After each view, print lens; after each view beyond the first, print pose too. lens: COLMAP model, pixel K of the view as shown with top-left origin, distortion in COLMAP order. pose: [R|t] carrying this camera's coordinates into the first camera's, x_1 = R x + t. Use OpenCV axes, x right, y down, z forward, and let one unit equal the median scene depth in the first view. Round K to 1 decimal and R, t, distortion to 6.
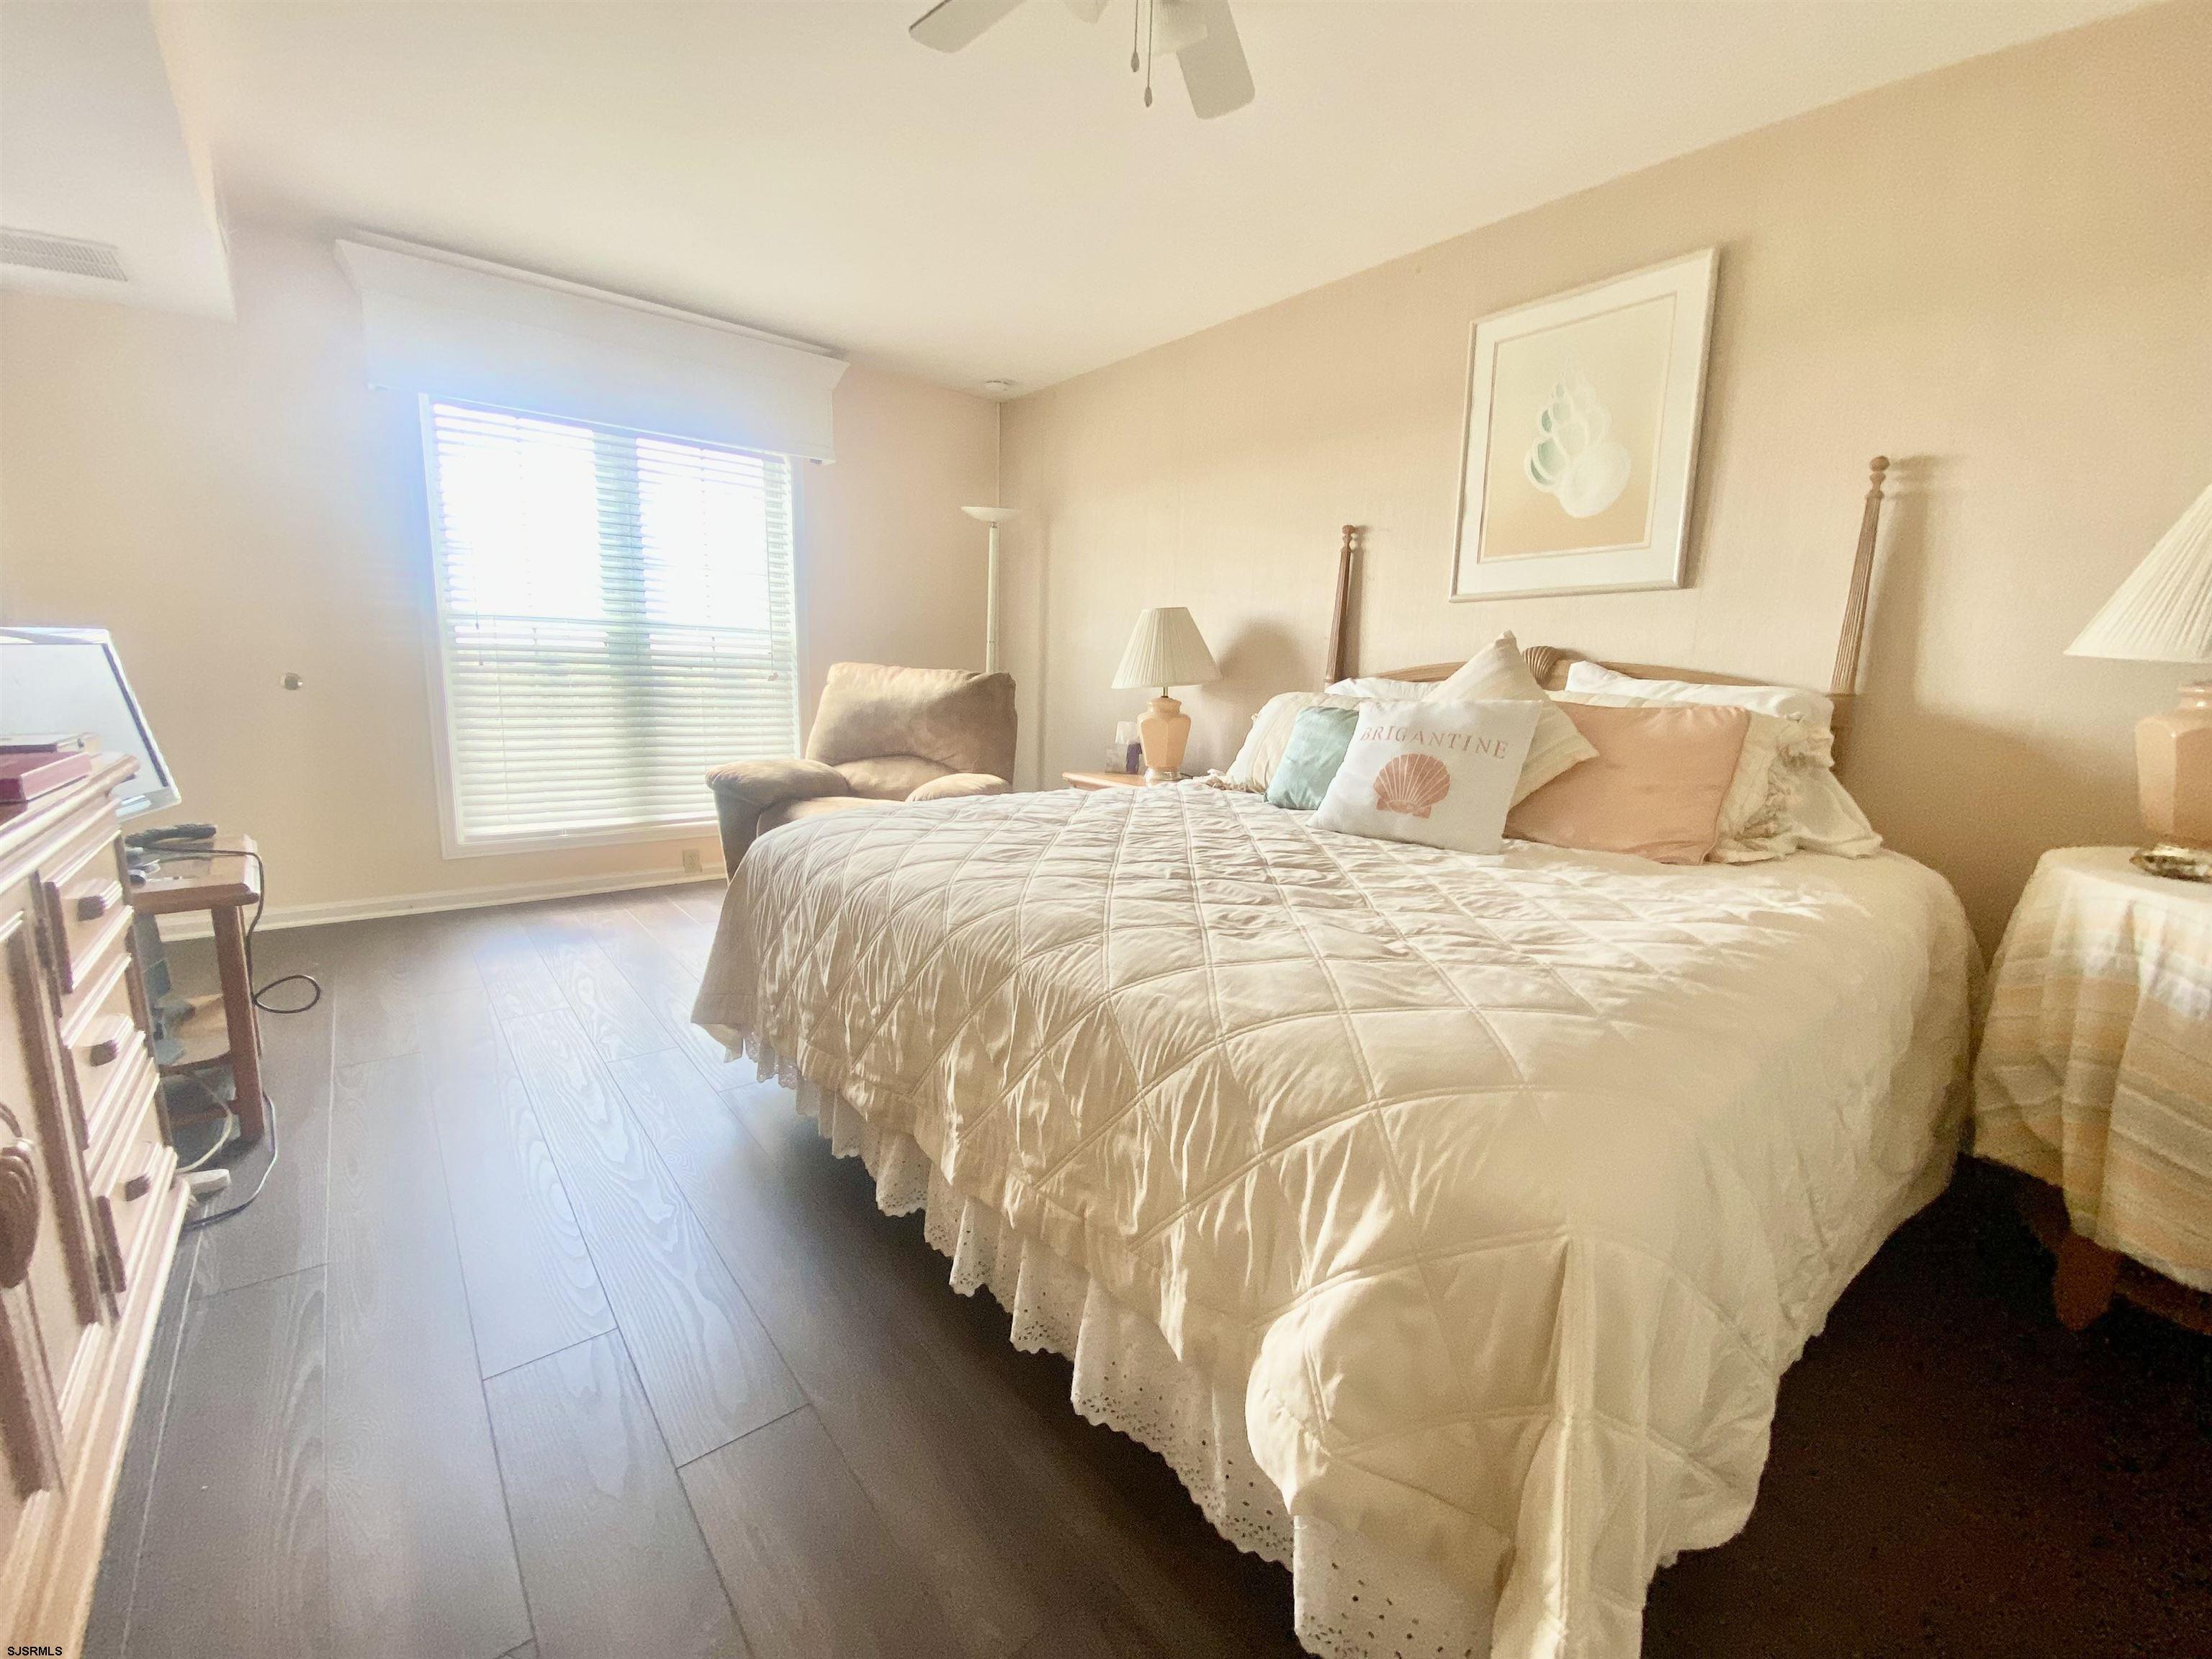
lens RADIAL K [[893.3, 0, 1104.6], [0, 893.3, 833.3], [0, 0, 1]] dist [0.000333, -0.000189]
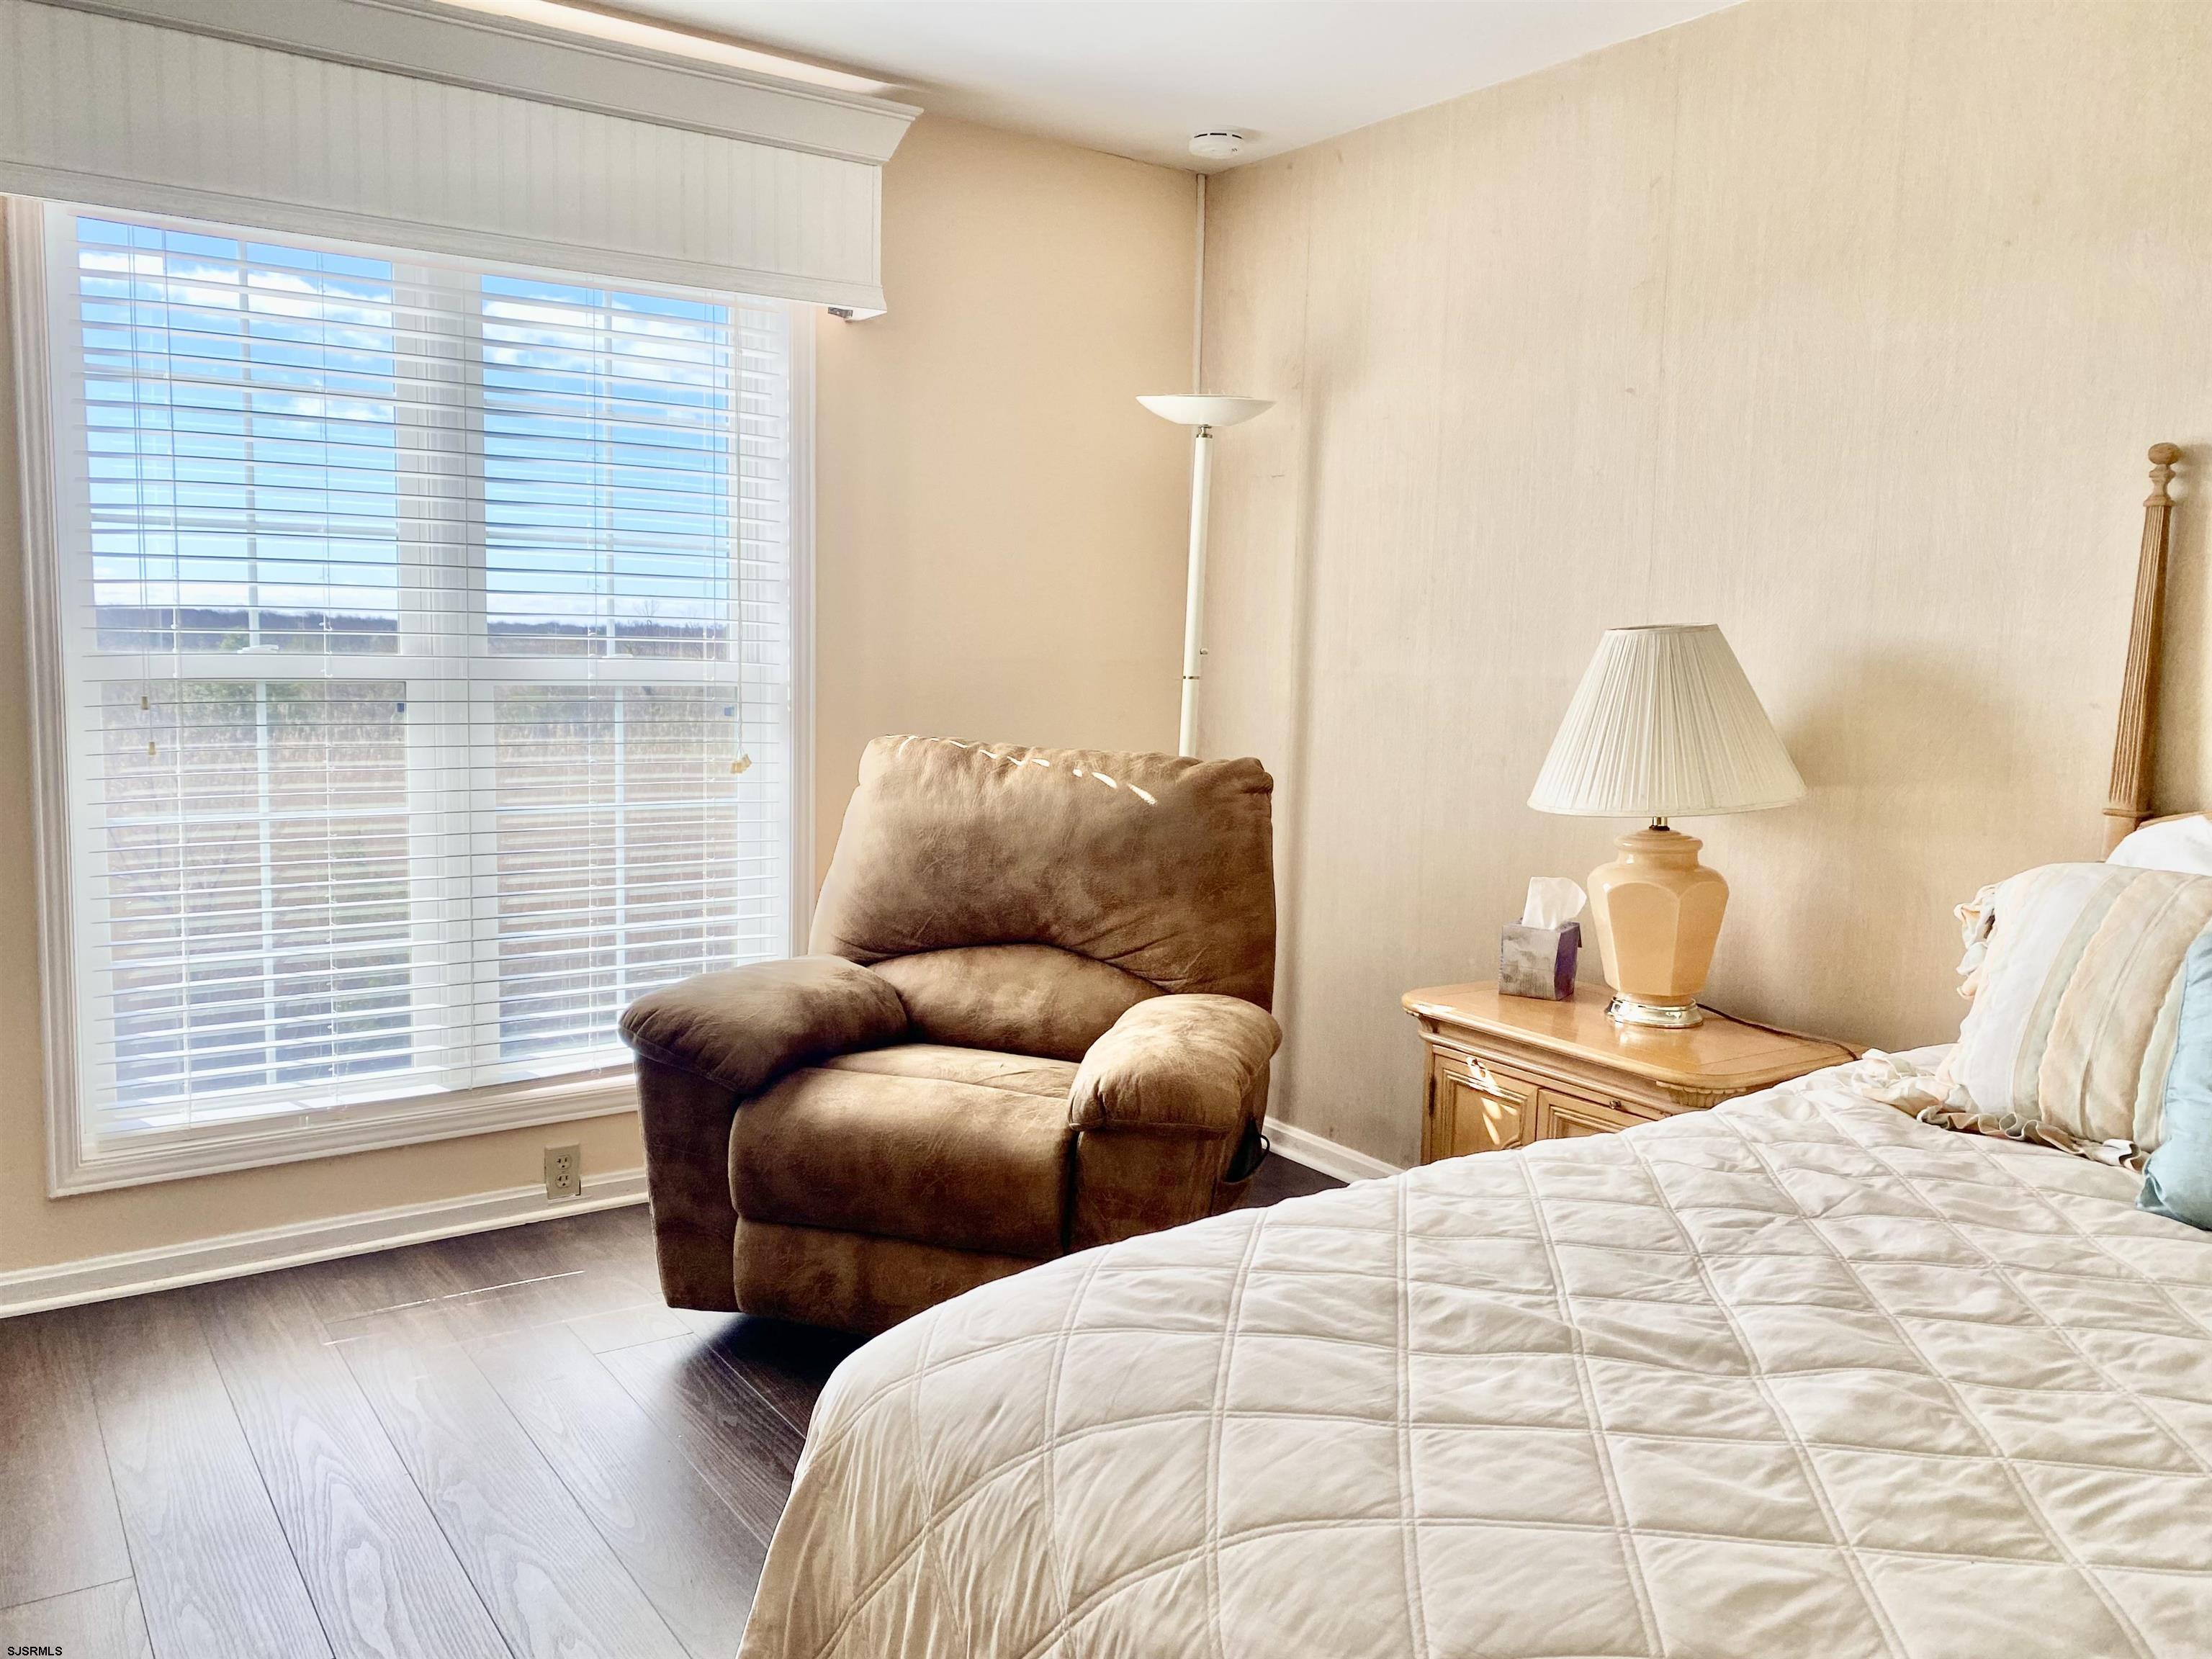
lens RADIAL K [[1667.9, 0, 1106.9], [0, 1667.9, 824.7], [0, 0, 1]] dist [-0.005796, -0.001158]
pose [[0.997410, -0.005500, -0.071708, -0.131378], [0.000458, 0.997537, -0.070138, -0.092714], [0.071918, 0.069923, 0.994957, 0.168934]]
